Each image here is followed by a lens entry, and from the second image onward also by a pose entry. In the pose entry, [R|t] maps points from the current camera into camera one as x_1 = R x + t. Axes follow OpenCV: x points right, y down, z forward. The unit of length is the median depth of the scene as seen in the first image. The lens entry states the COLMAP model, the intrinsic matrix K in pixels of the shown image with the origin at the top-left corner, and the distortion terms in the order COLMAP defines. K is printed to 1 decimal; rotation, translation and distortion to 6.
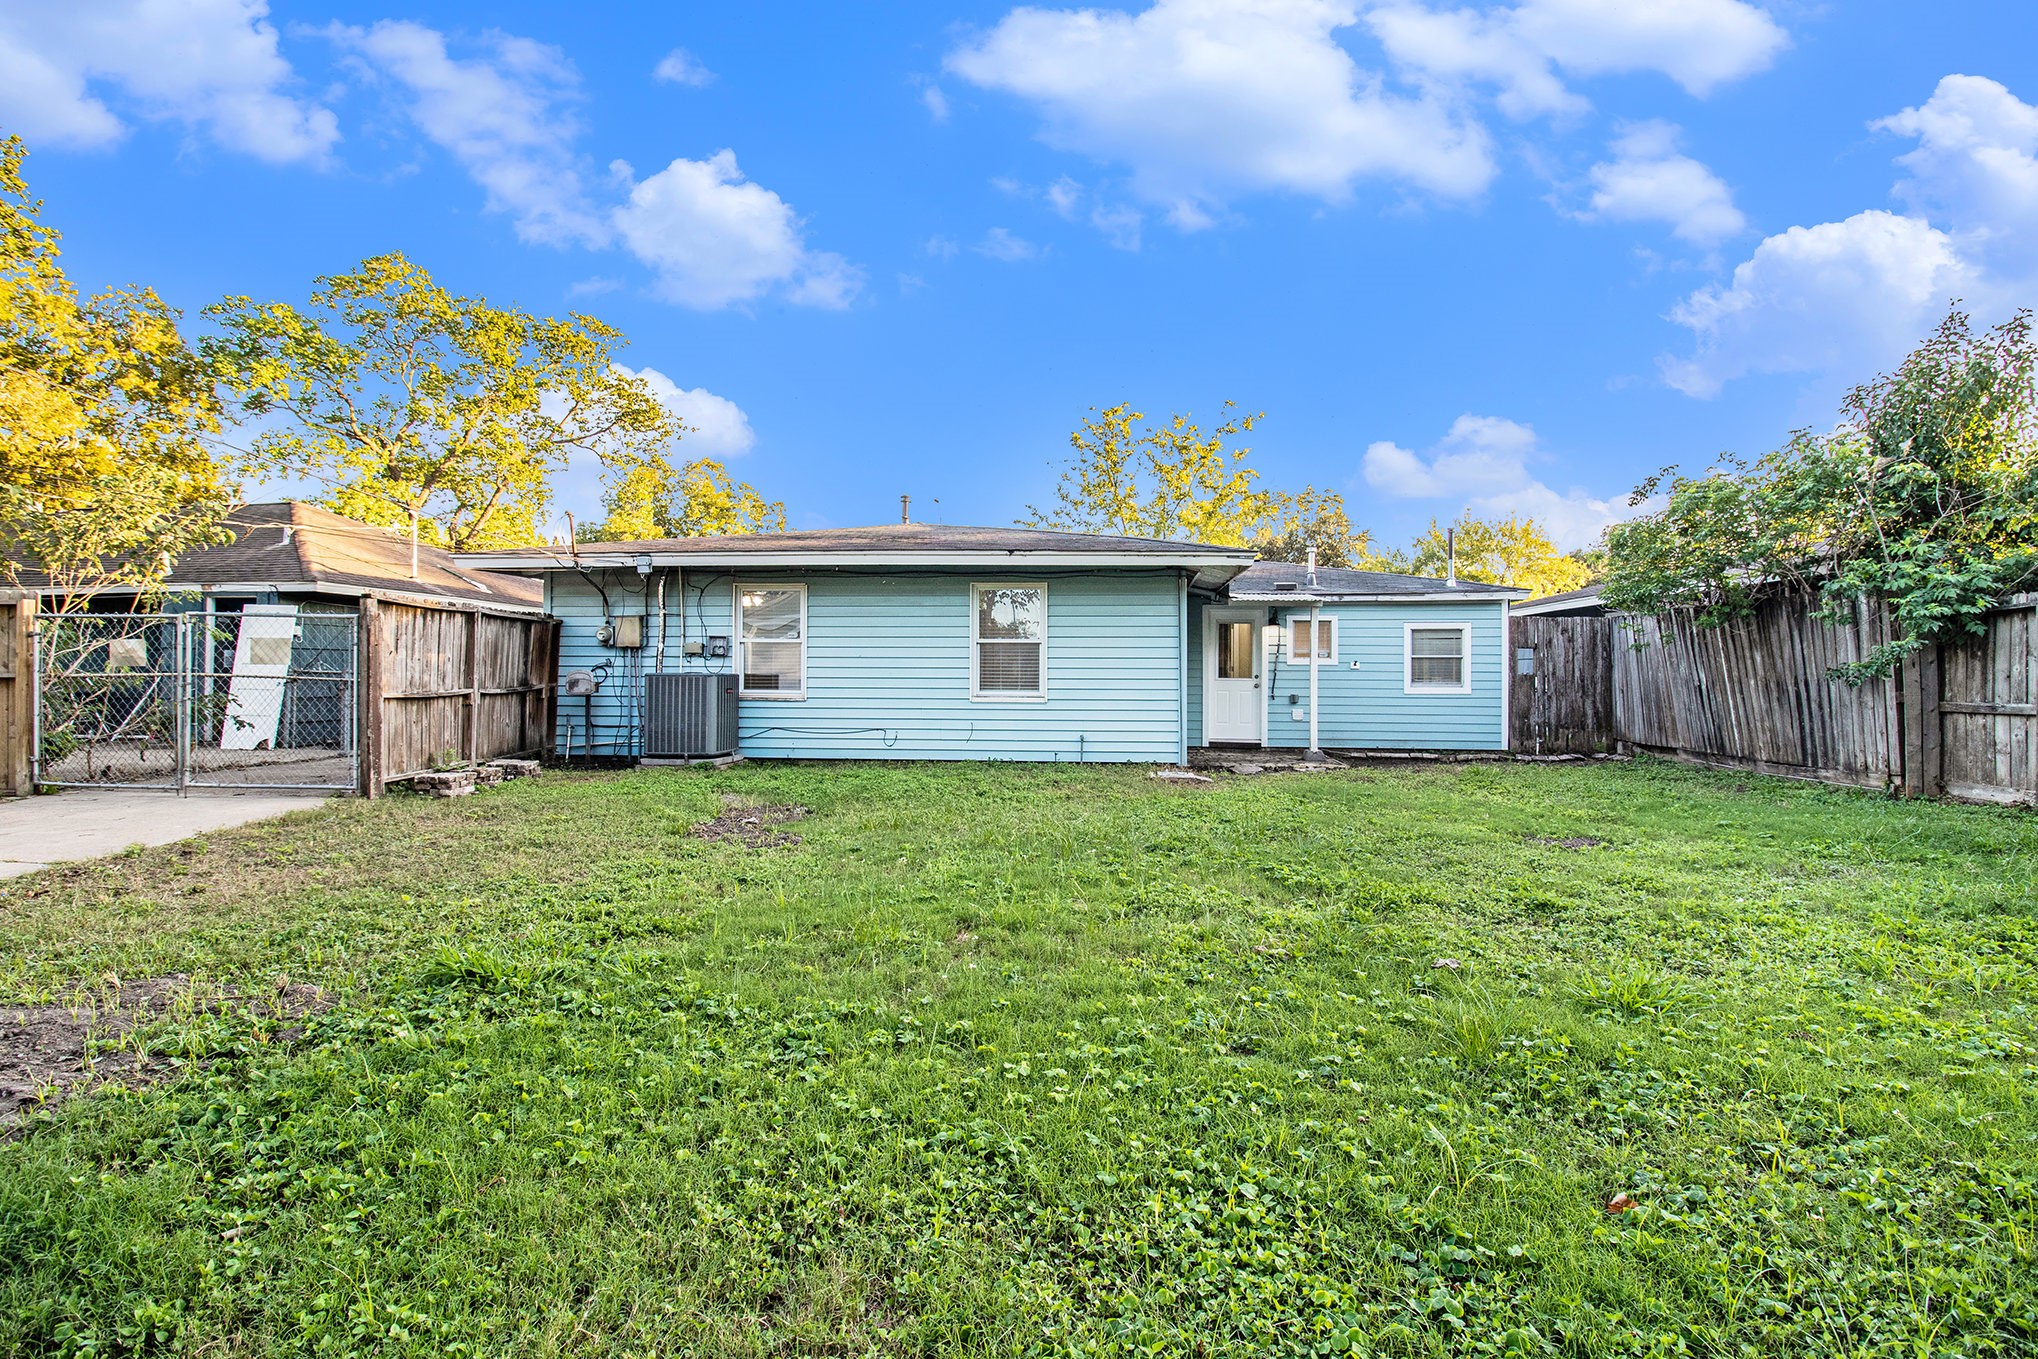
lens RADIAL K [[954.9, 0, 1020.3], [0, 954.9, 677.4], [0, 0, 1]] dist [-0.000677, -0.000046]
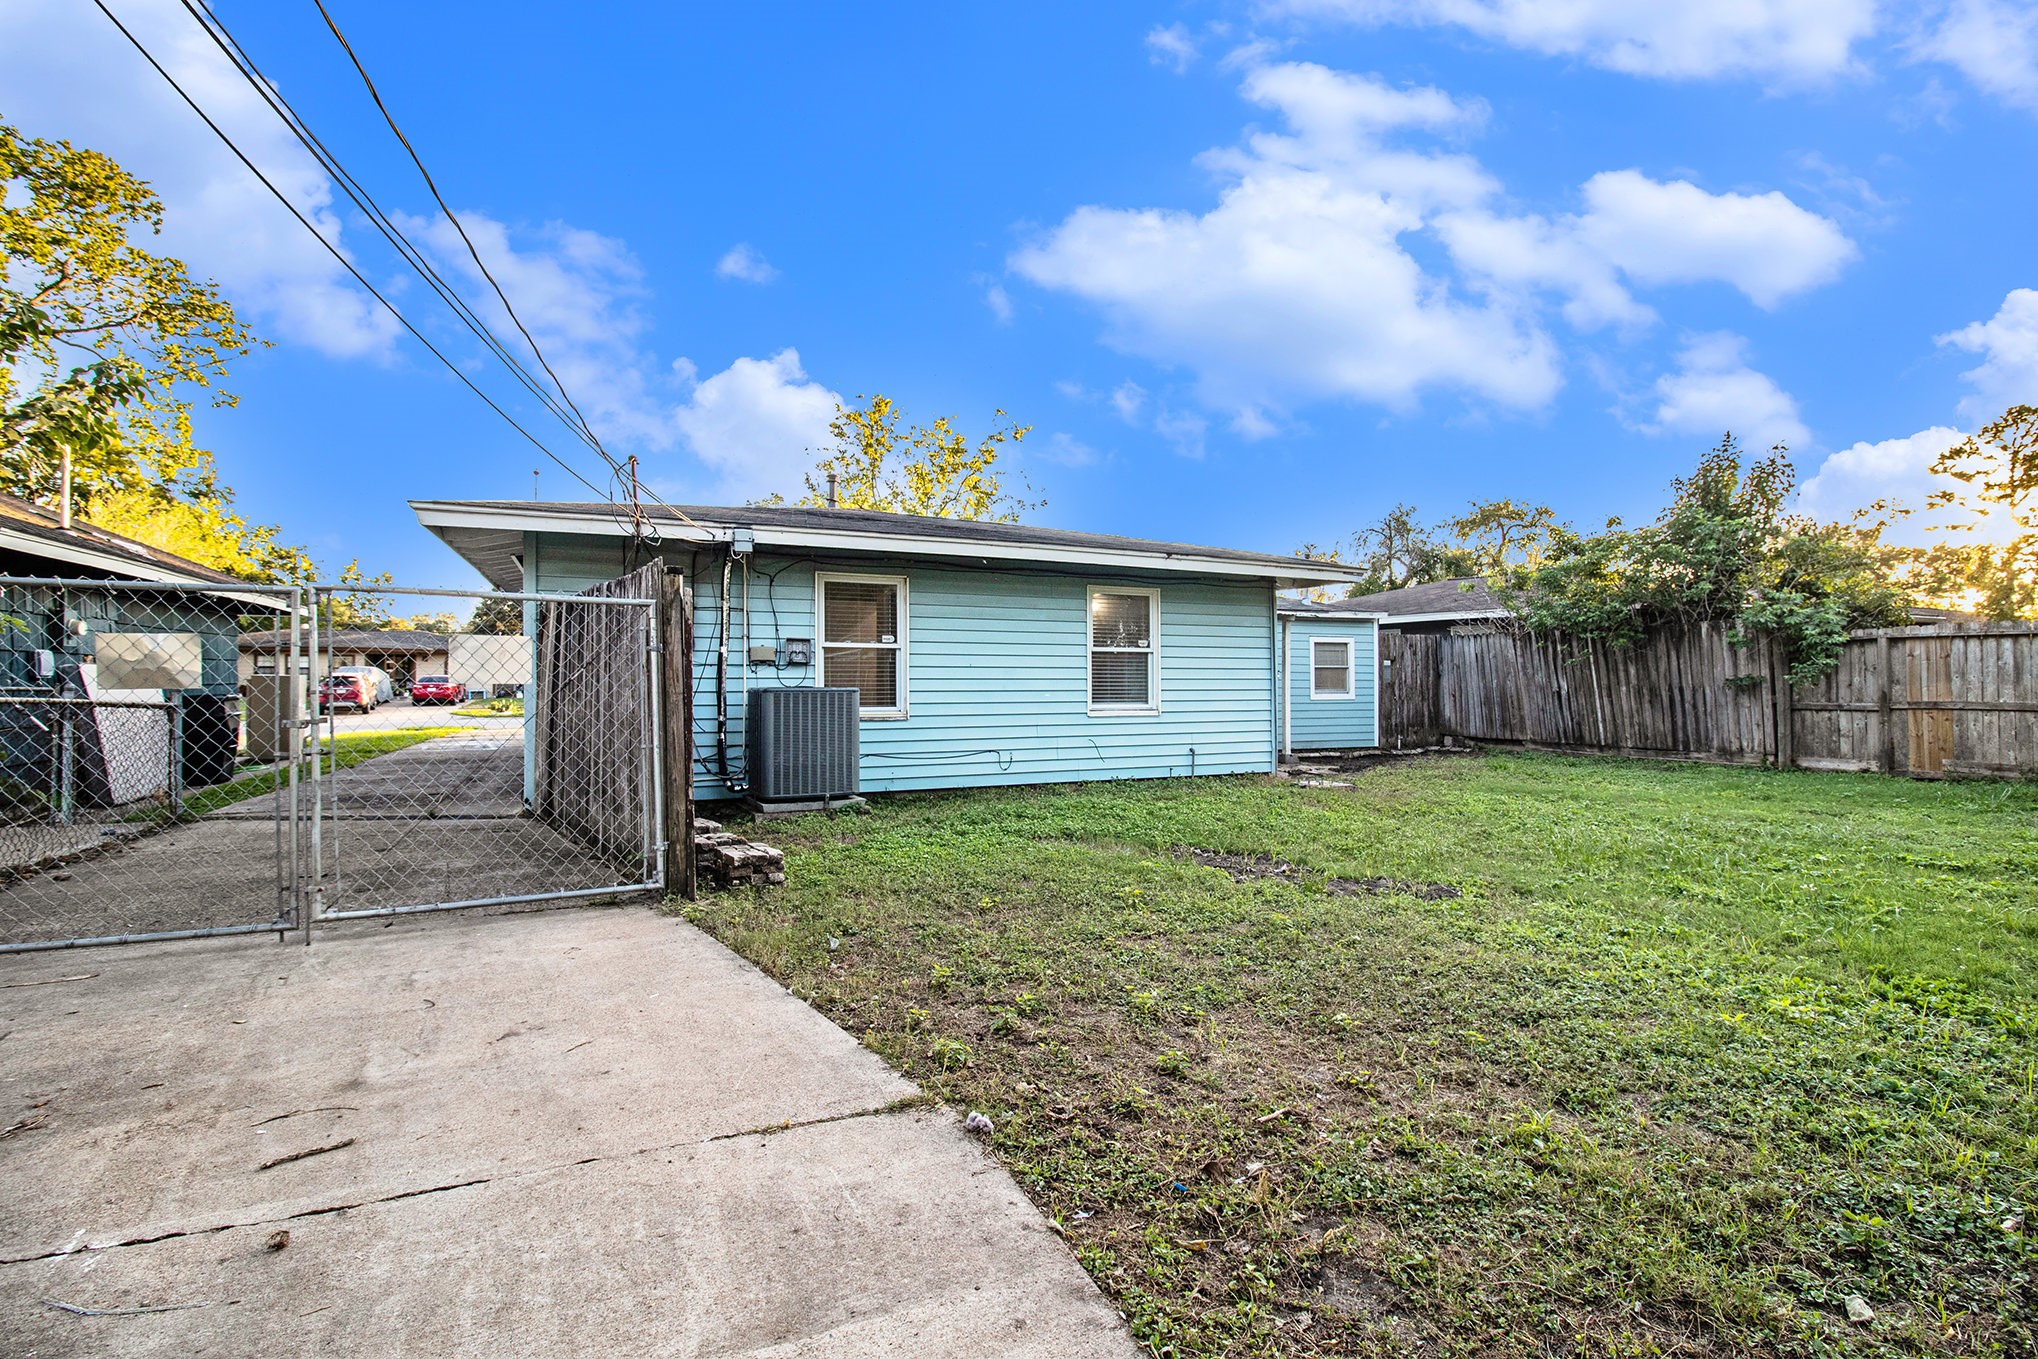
lens RADIAL K [[954.9, 0, 1019.4], [0, 954.9, 676.9], [0, 0, 1]] dist [-0.000677, -0.000046]
pose [[0.863205, -0.002040, 0.504849, -0.577722], [0.003966, 0.999988, -0.002739, -0.010026], [-0.504837, 0.004366, 0.863203, 0.257185]]
